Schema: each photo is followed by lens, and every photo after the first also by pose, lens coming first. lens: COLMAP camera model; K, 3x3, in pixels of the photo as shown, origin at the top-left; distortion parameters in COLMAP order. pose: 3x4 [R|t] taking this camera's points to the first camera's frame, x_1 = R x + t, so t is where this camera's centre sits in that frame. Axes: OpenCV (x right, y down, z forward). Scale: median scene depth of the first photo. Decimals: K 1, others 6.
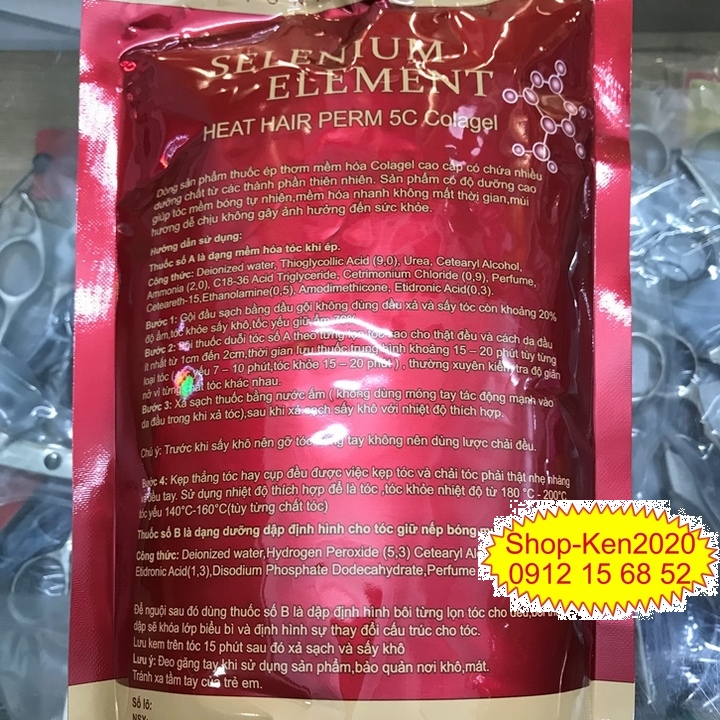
lens RADIAL K [[782.5, 0, 360.0], [0, 782.5, 360.0], [0, 0, 1]] dist [0.067560, -0.286318]
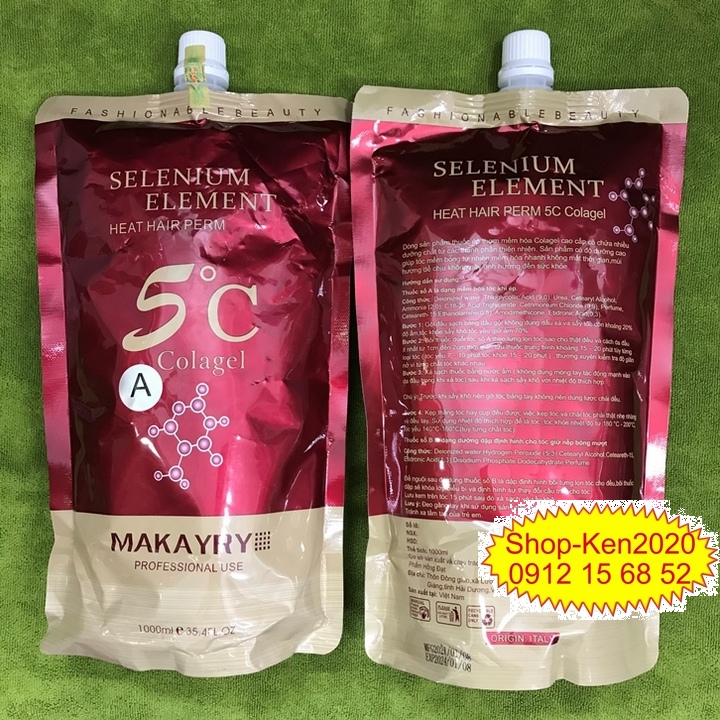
lens RADIAL K [[782.5, 0, 360.0], [0, 782.5, 360.0], [0, 0, 1]] dist [0.067560, -0.286318]
pose [[0.999957, 0.003364, 0.008693, -0.386873], [-0.004901, 0.983033, 0.183362, -0.297972], [-0.007928, -0.183397, 0.983007, -0.780519]]
